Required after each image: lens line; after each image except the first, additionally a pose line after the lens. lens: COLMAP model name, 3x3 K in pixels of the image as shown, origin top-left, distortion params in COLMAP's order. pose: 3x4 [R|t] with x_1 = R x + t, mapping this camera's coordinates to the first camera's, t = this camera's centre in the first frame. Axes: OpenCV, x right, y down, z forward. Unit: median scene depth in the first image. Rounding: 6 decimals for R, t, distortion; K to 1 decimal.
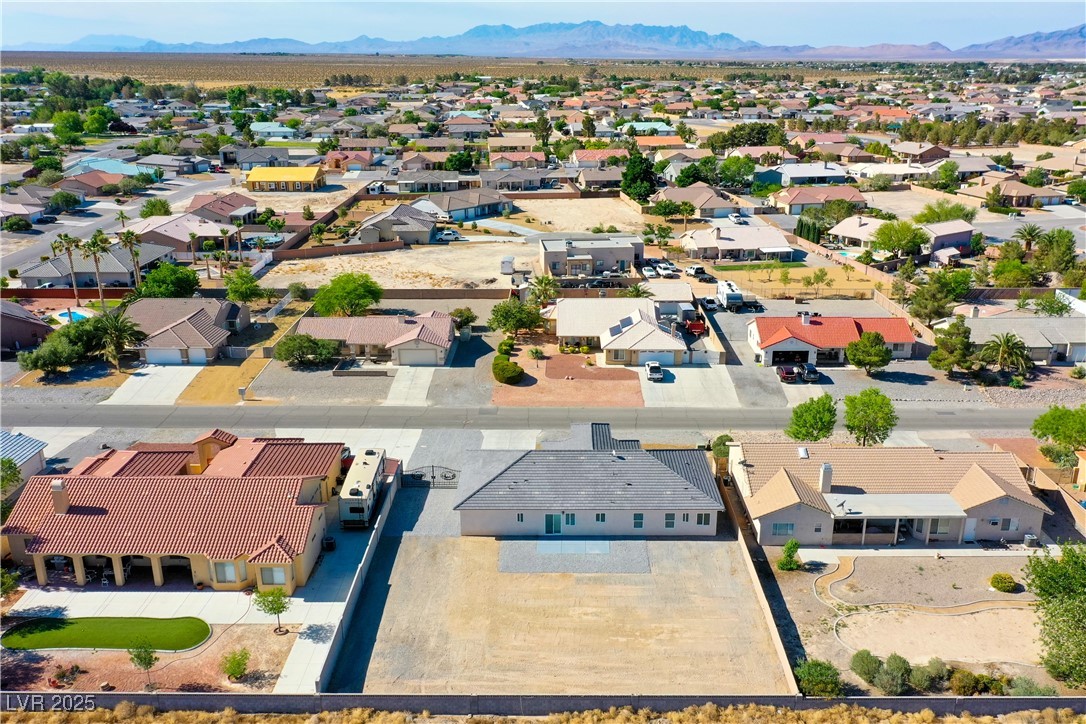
lens RADIAL K [[962.8, 0, 543.0], [0, 962.8, 362.0], [0, 0, 1]] dist [-0.006469, 0.008987]
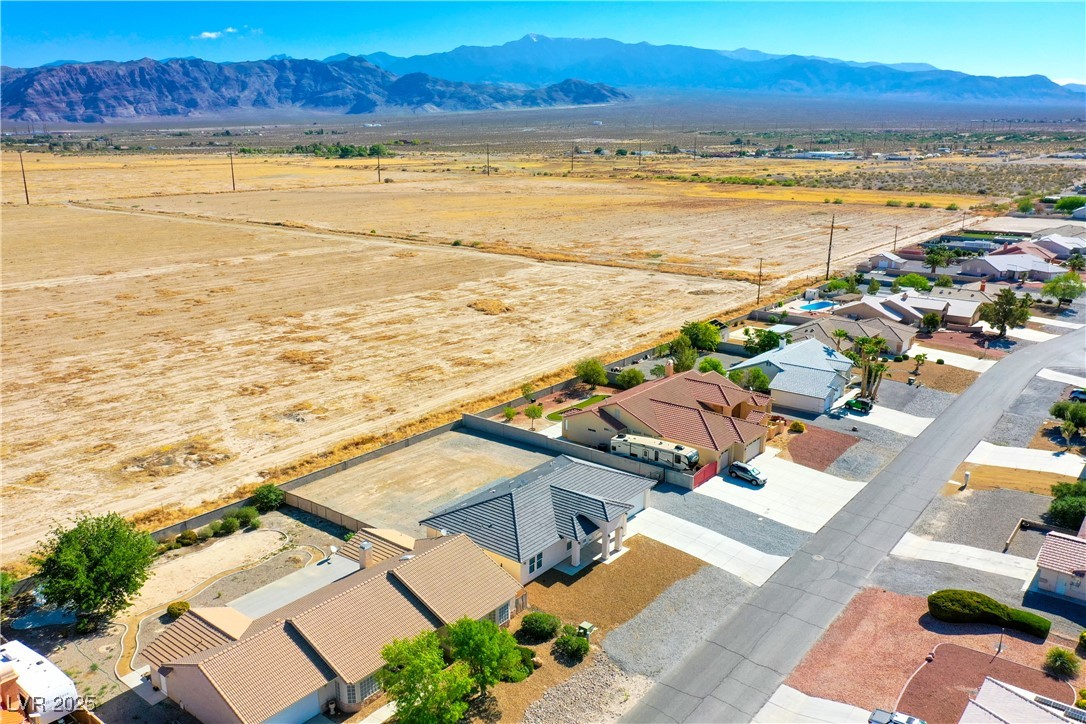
lens RADIAL K [[842.9, 0, 543.0], [0, 842.9, 362.0], [0, 0, 1]] dist [-0.000713, -0.005430]
pose [[-0.609481, 0.205315, -0.765754, 0.521578], [-0.241765, 0.871744, 0.426160, -0.299393], [0.755038, 0.444869, -0.481673, 0.955834]]
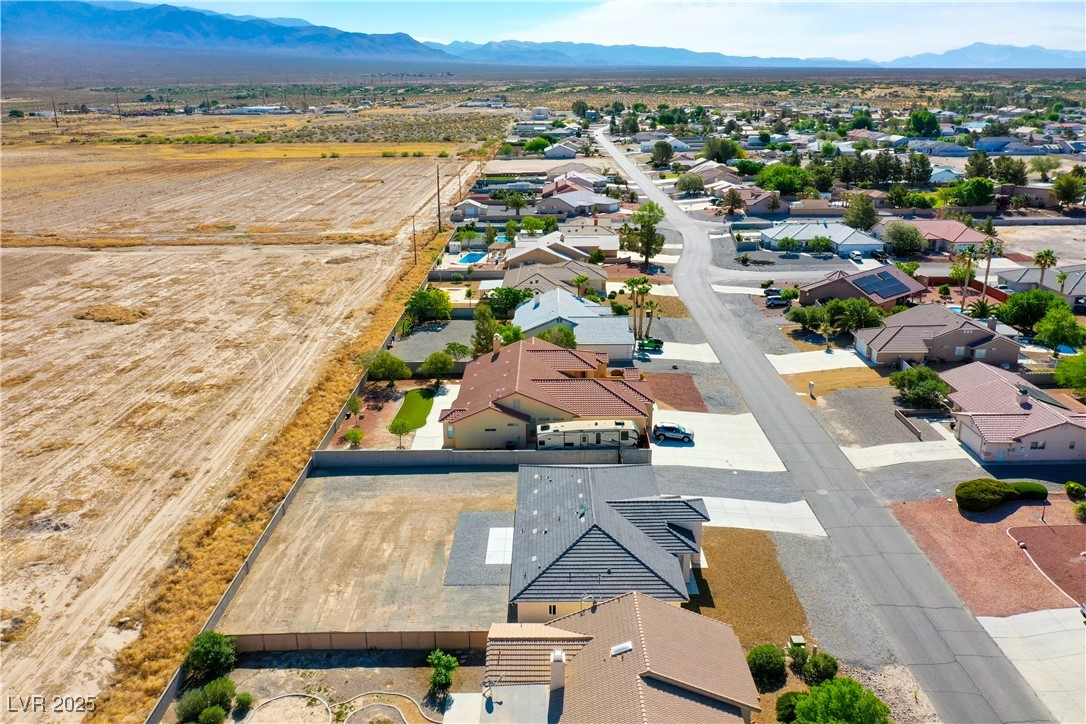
lens RADIAL K [[842.9, 0, 543.0], [0, 842.9, 362.0], [0, 0, 1]] dist [-0.000713, -0.005430]
pose [[0.006918, 0.309666, -0.950820, 0.523850], [-0.293426, 0.909615, 0.294111, -0.167536], [0.955957, 0.276961, 0.097157, 0.570295]]
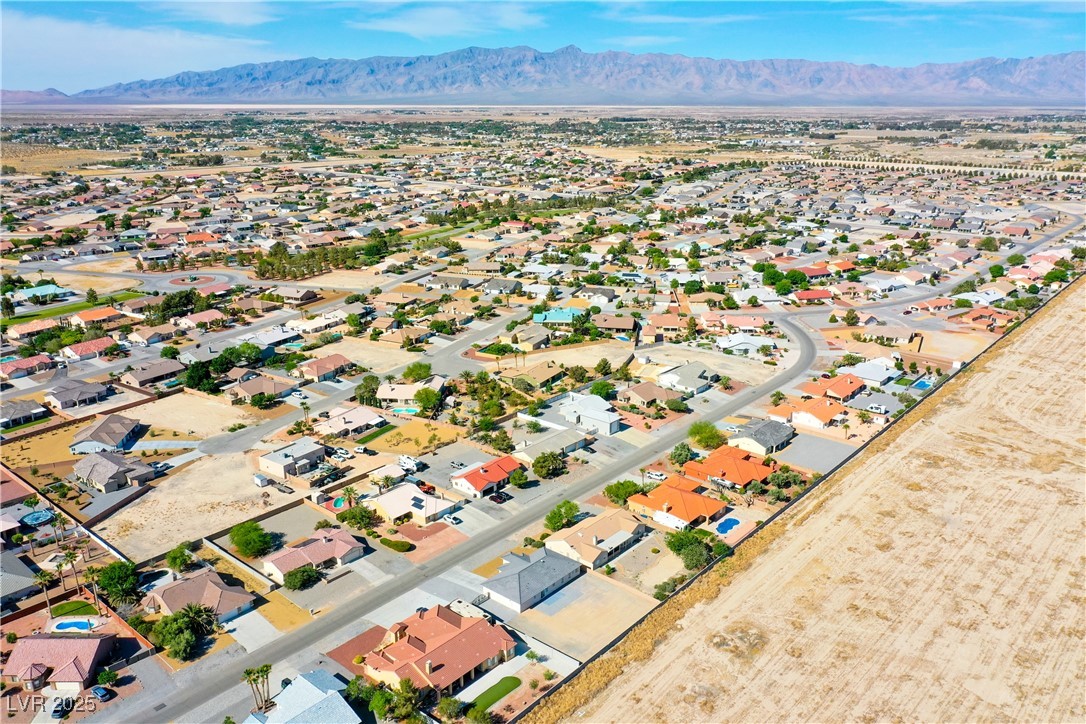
lens RADIAL K [[858.4, 0, 543.0], [0, 858.4, 362.0], [0, 0, 1]] dist [-0.005160, -0.006087]
pose [[0.640458, -0.225555, 0.734124, -1.045867], [0.232178, 0.968036, 0.094867, -0.450303], [-0.732056, 0.109689, 0.672355, -0.454631]]
